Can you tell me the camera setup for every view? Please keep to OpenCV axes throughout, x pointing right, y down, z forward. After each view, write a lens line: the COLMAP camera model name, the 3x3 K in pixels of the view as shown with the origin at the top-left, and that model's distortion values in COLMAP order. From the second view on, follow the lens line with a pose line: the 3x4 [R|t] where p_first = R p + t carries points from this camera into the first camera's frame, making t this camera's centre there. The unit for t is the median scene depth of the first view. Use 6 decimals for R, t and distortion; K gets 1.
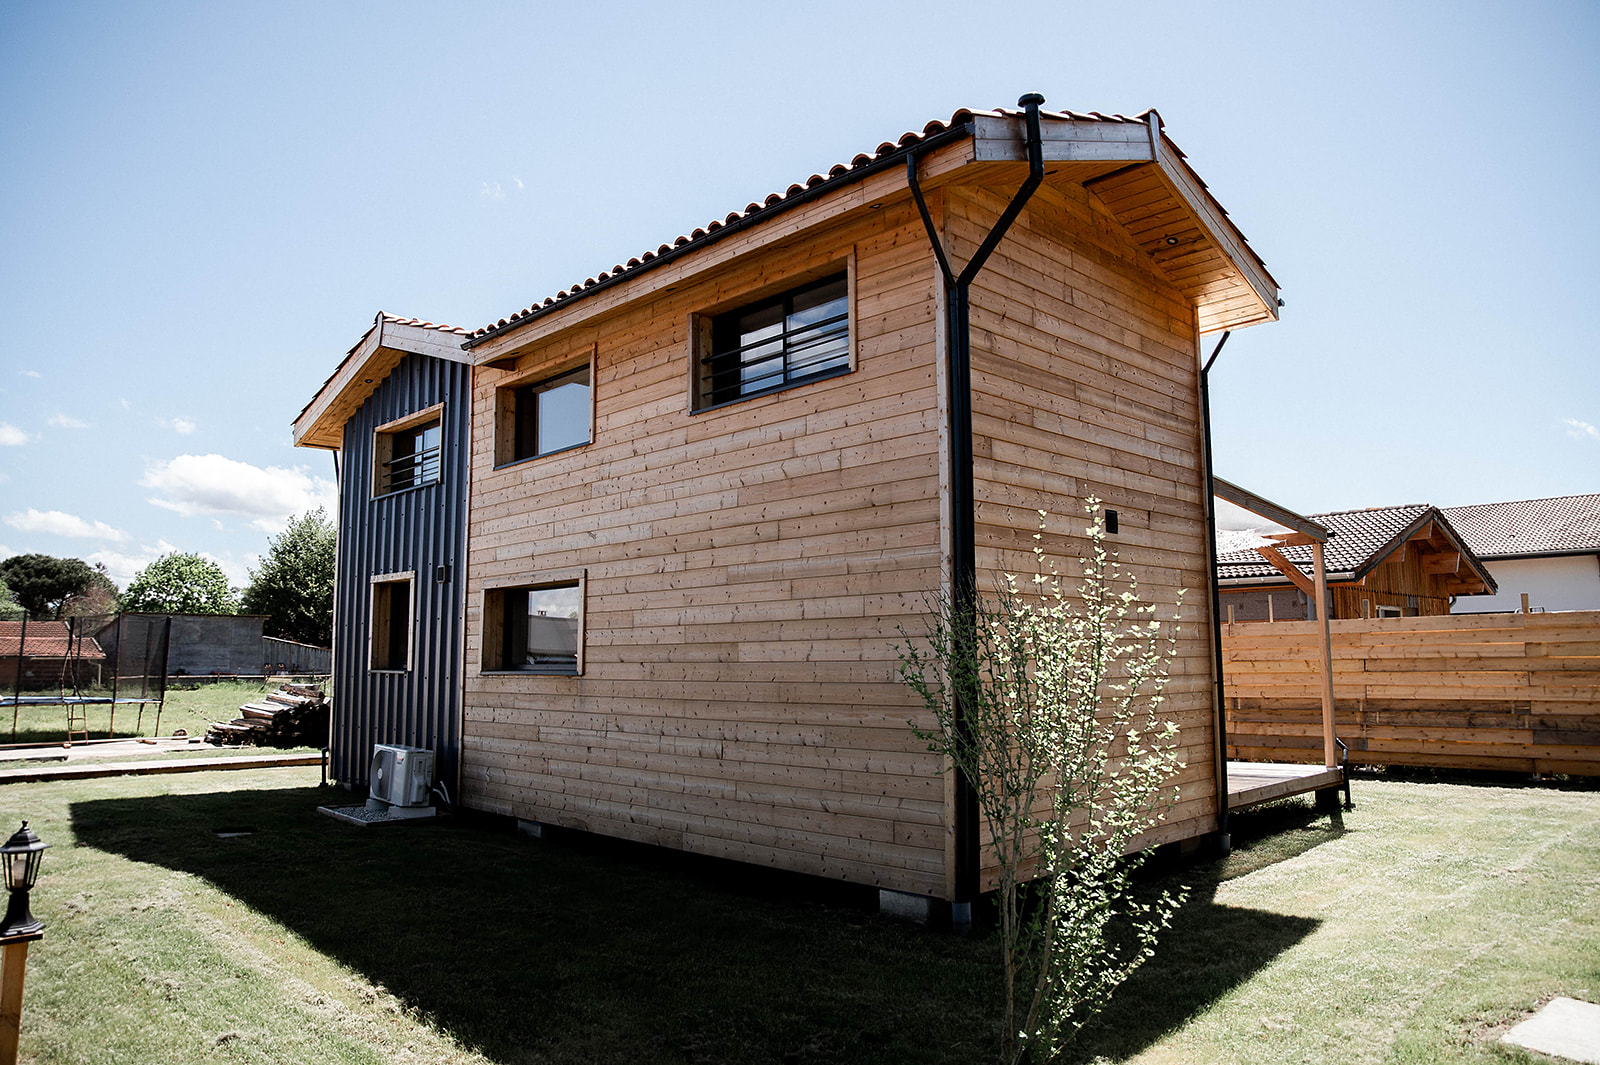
lens RADIAL K [[1096.0, 0, 800.0], [0, 1096.0, 532.5], [0, 0, 1]] dist [-0.096978, 0.068049]
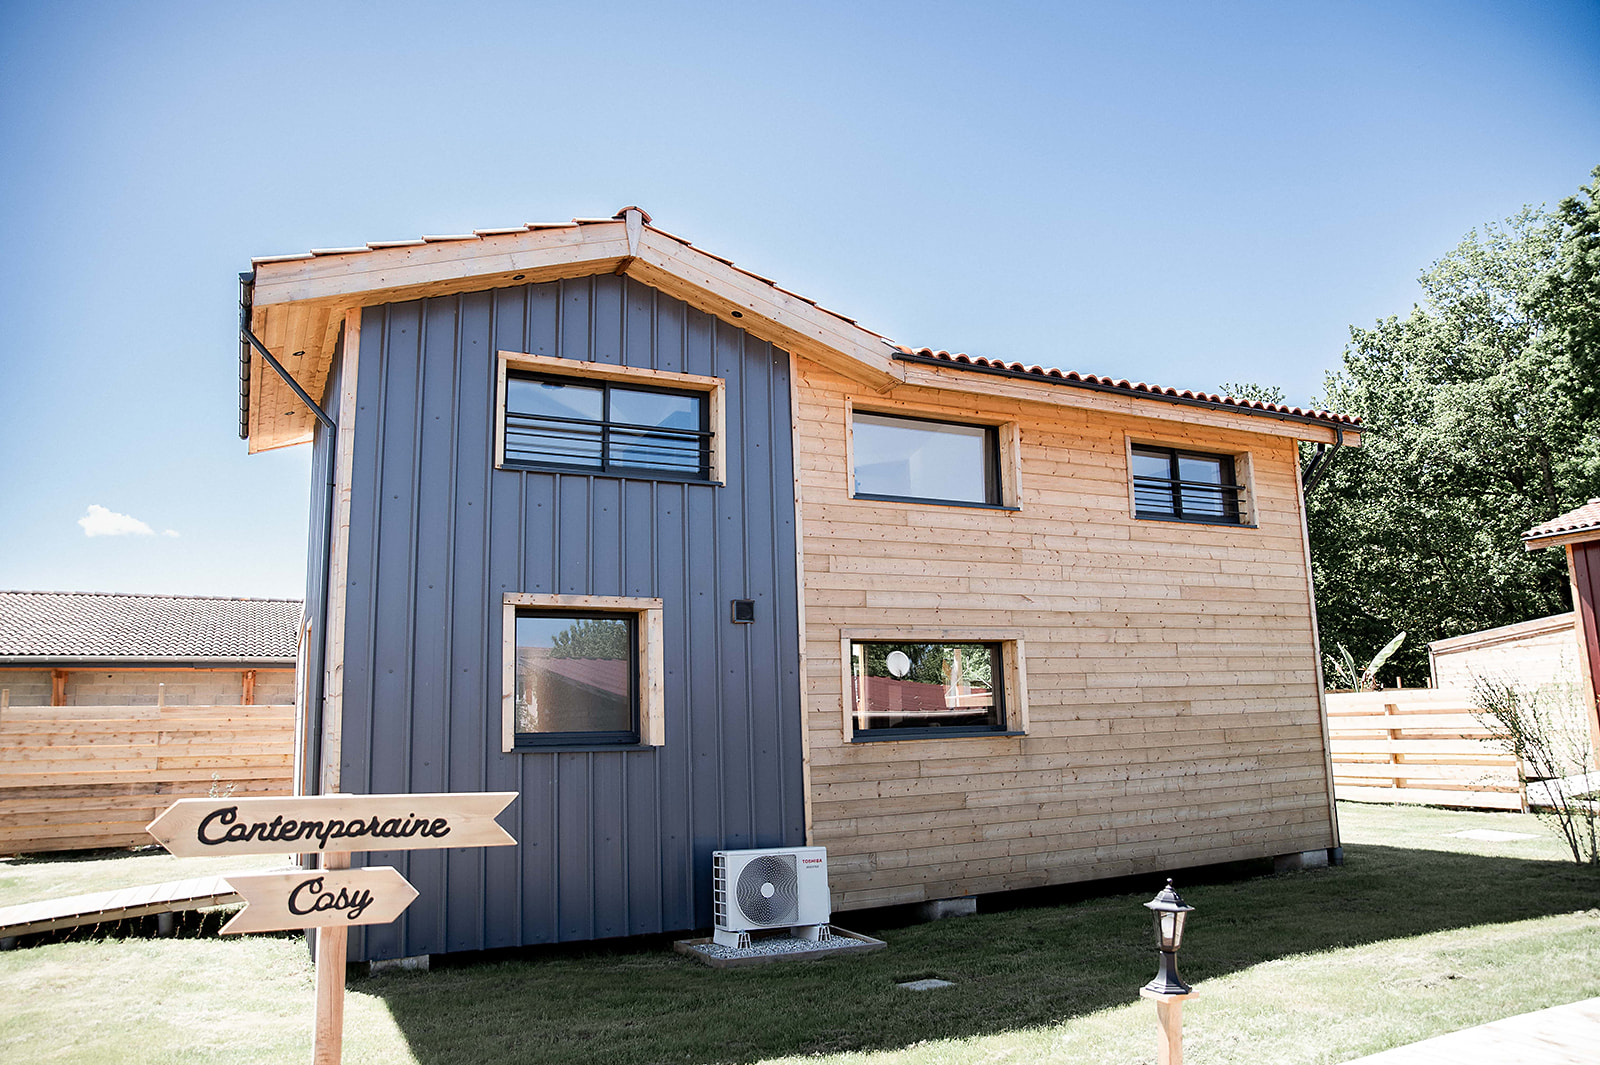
lens RADIAL K [[1096.0, 0, 800.0], [0, 1096.0, 532.5], [0, 0, 1]] dist [-0.096978, 0.068049]
pose [[0.295447, 0.164420, 0.941104, -1.330896], [-0.086213, 0.985648, -0.145137, 0.116725], [-0.951461, -0.038255, 0.305382, 0.951060]]
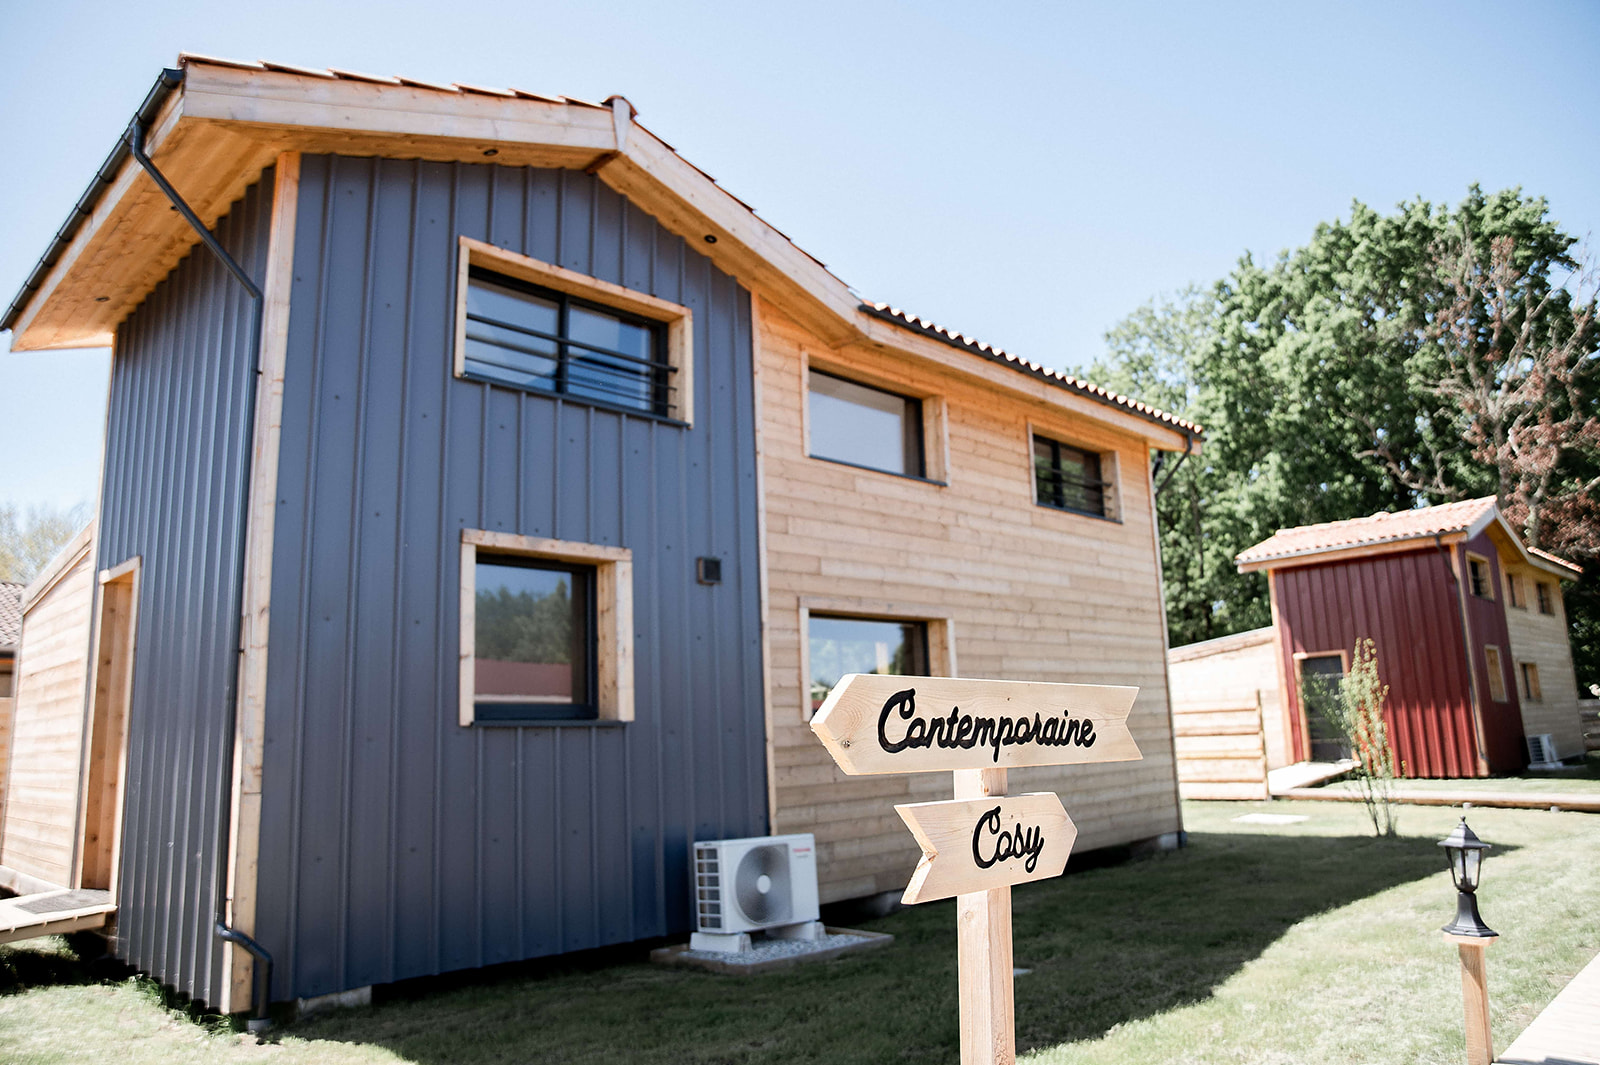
lens RADIAL K [[1089.3, 0, 800.0], [0, 1089.3, 532.5], [0, 0, 1]] dist [-0.104349, 0.082182]
pose [[-0.016982, 0.190381, 0.981563, -1.262074], [-0.082639, 0.978079, -0.191135, 0.176046], [-0.996435, -0.084361, -0.000877, 1.224304]]
